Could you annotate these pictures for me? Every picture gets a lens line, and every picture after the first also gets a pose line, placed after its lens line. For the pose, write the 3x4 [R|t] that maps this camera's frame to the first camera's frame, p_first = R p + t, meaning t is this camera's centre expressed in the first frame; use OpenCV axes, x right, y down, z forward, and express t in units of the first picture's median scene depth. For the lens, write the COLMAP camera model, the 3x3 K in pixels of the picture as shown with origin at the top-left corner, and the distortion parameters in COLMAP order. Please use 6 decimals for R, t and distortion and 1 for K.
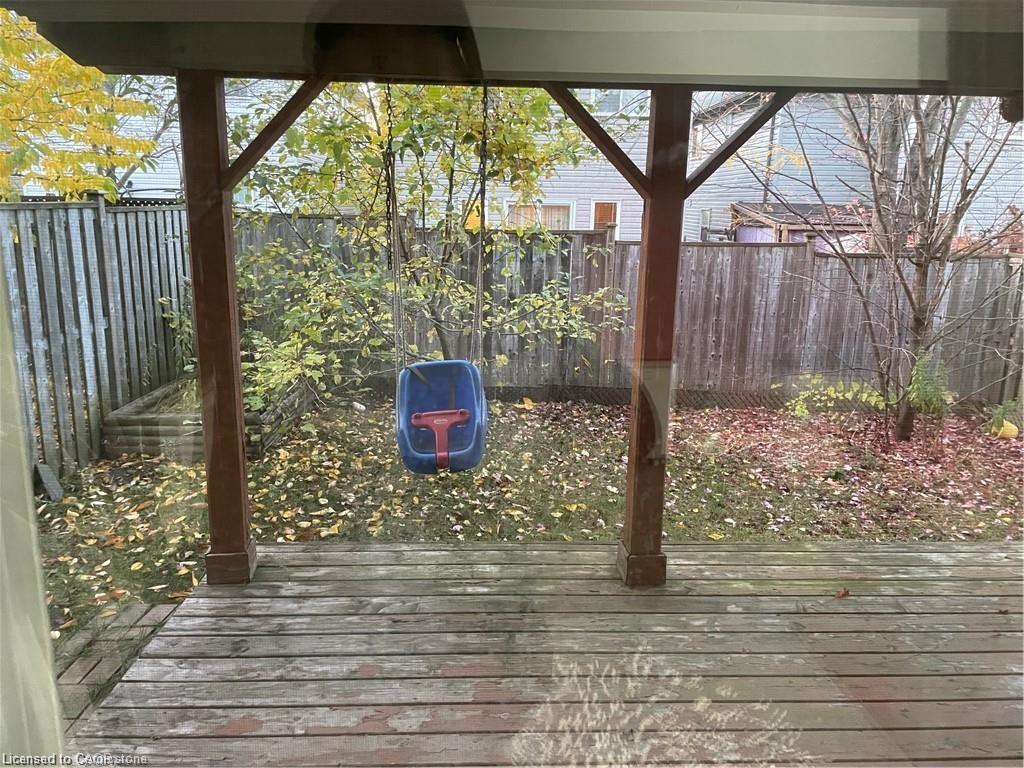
lens RADIAL K [[759.9, 0, 512.0], [0, 759.9, 384.0], [0, 0, 1]] dist [0.008636, 0.002834]
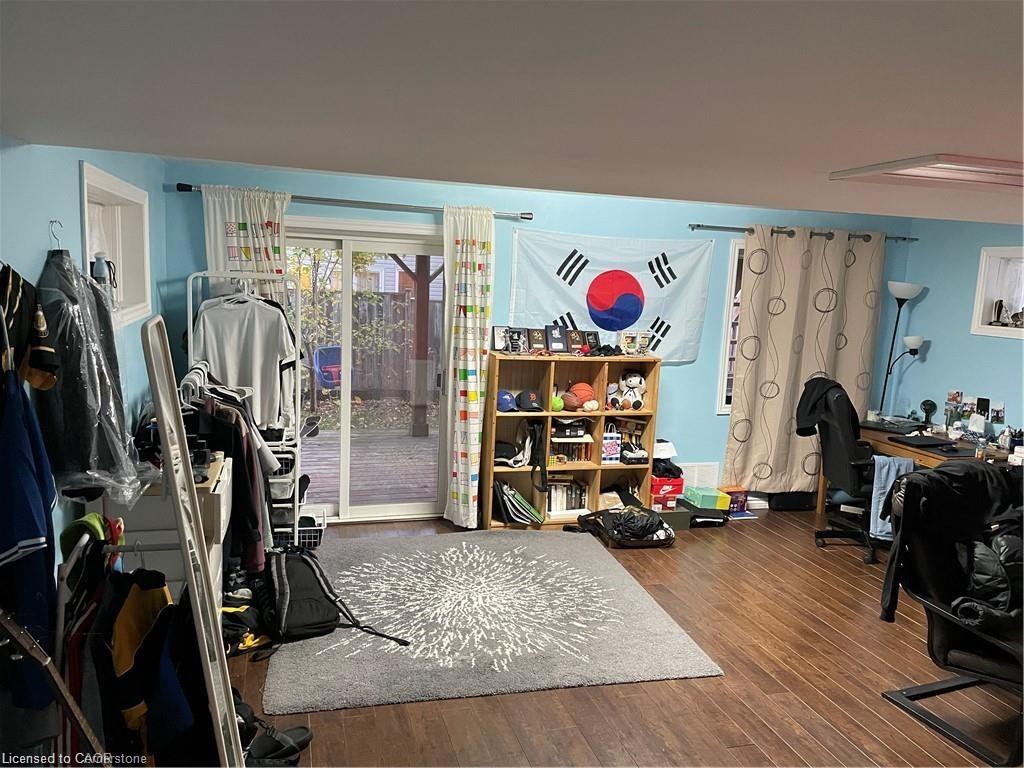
lens RADIAL K [[759.9, 0, 512.0], [0, 759.9, 384.0], [0, 0, 1]] dist [0.008636, 0.002834]
pose [[0.968955, -0.011386, 0.246975, -0.077898], [0.029869, 0.997013, -0.071221, 0.151737], [-0.245426, 0.076387, 0.966401, -0.801225]]
